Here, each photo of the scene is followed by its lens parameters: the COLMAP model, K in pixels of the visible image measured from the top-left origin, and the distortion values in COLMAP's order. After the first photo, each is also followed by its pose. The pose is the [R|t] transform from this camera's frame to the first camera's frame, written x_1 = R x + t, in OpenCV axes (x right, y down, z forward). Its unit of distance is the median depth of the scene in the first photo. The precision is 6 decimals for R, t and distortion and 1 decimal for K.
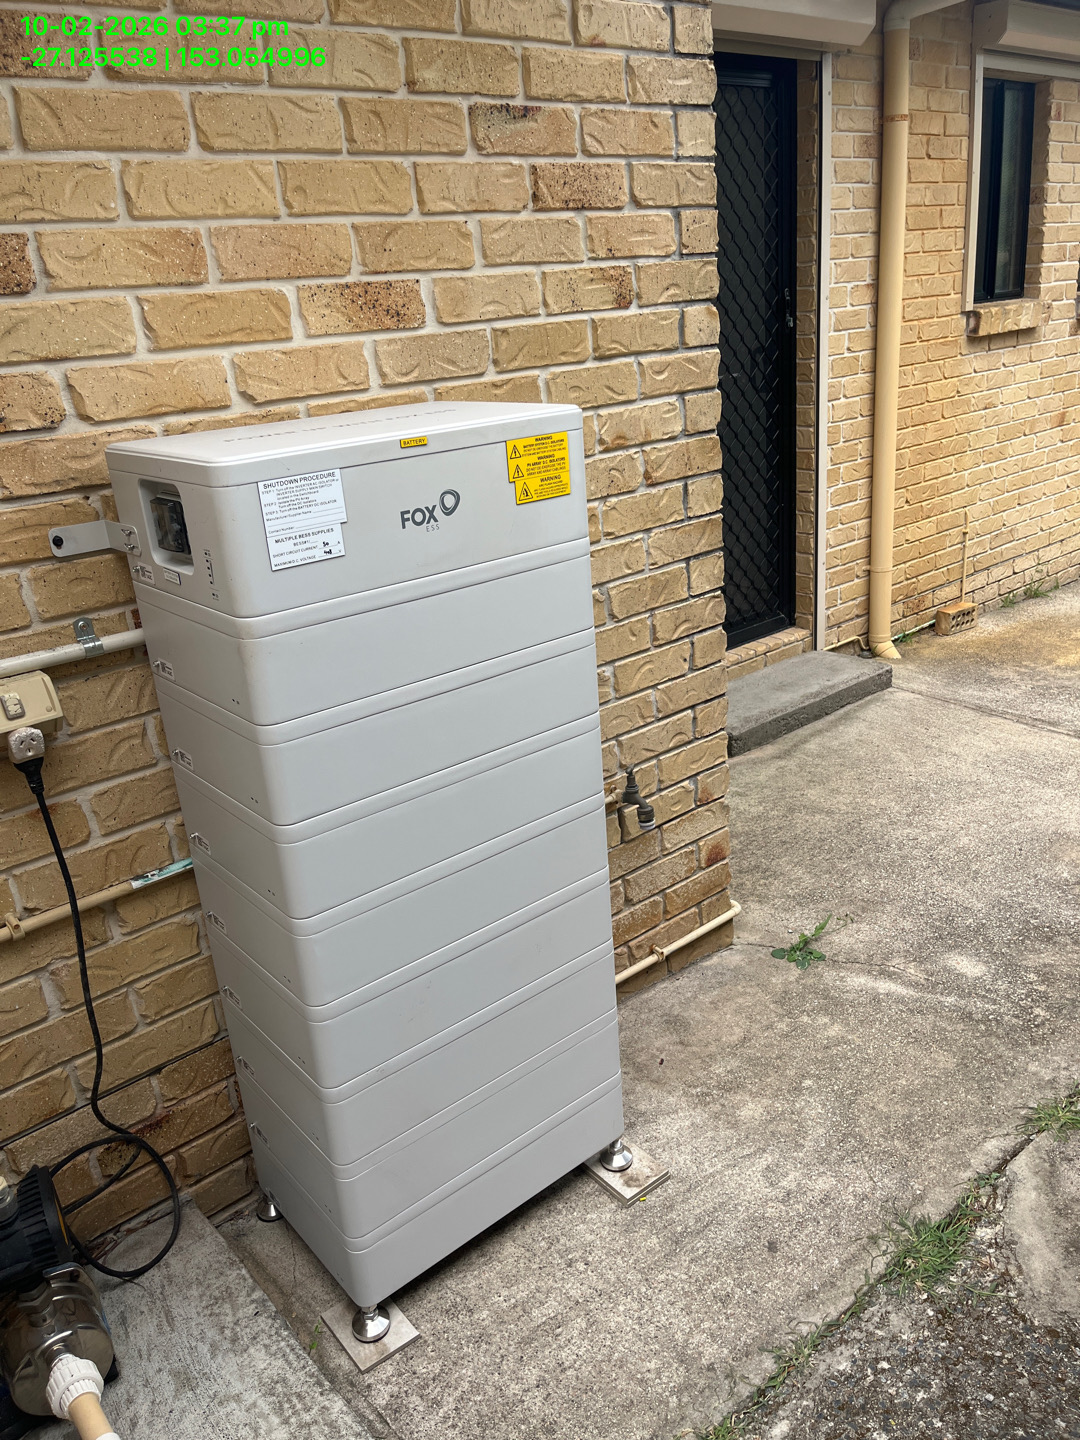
lens RADIAL K [[1098.6, 0, 539.3], [0, 1098.6, 713.1], [0, 0, 1]] dist [0.048701, -0.058302]
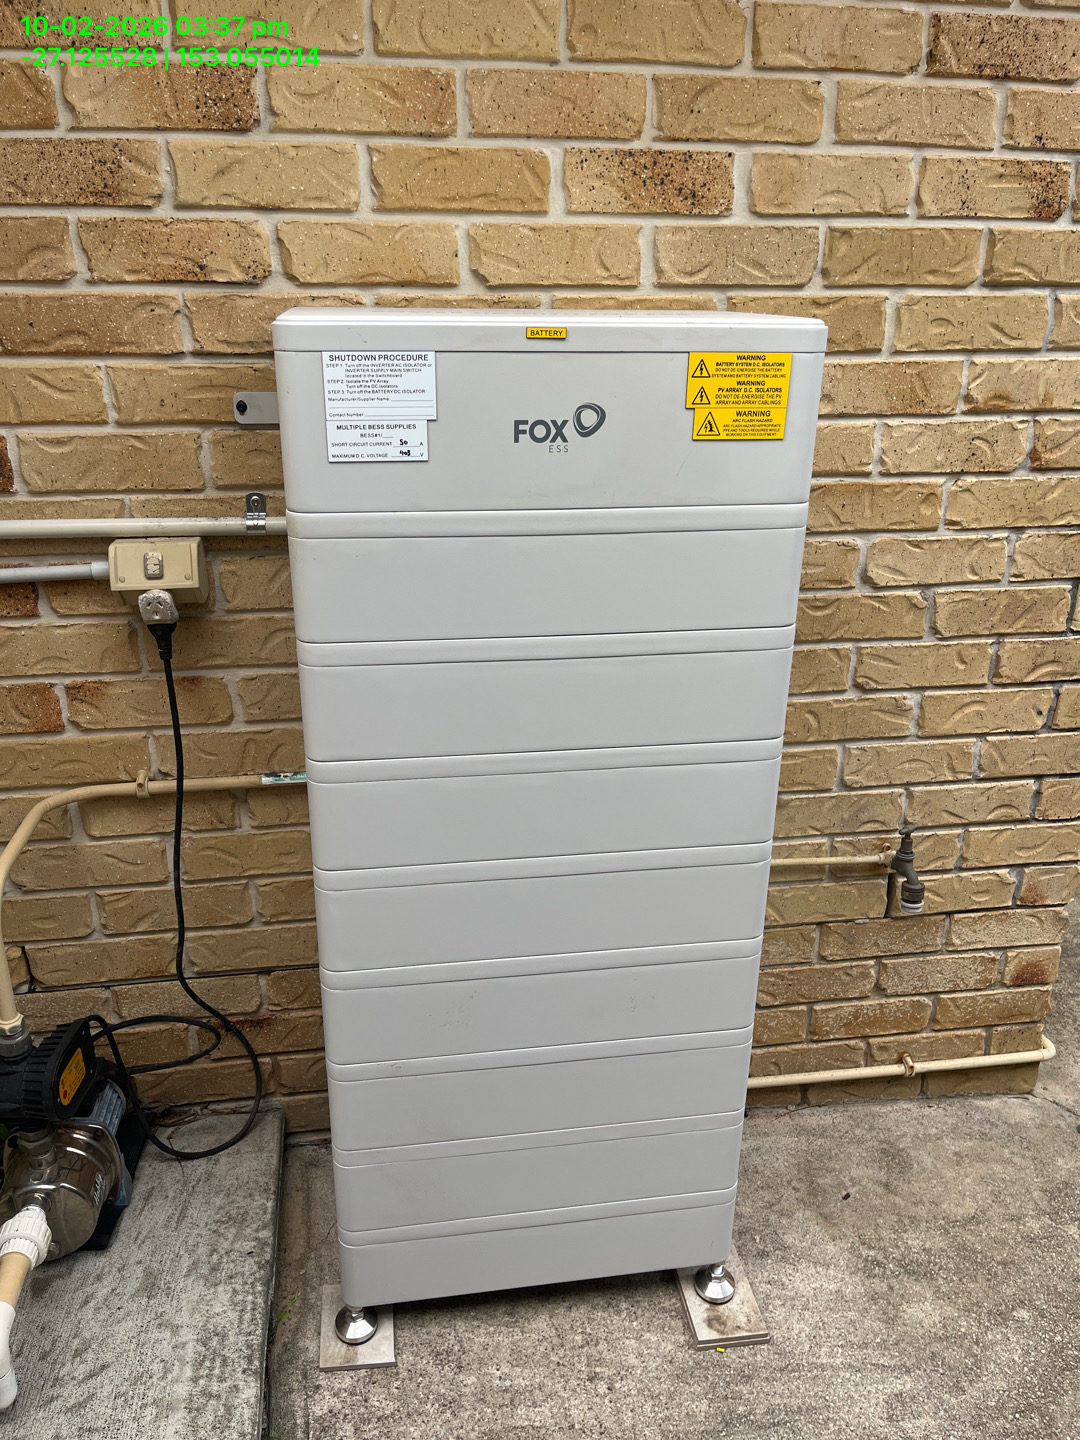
lens RADIAL K [[1085.9, 0, 540.0], [0, 1085.9, 720.0], [0, 0, 1]] dist [0.072723, -0.108957]
pose [[0.856046, 0.264807, -0.443918, 0.241108], [-0.246709, 0.963990, 0.099291, -0.047493], [0.454225, 0.024520, 0.890549, 0.259238]]
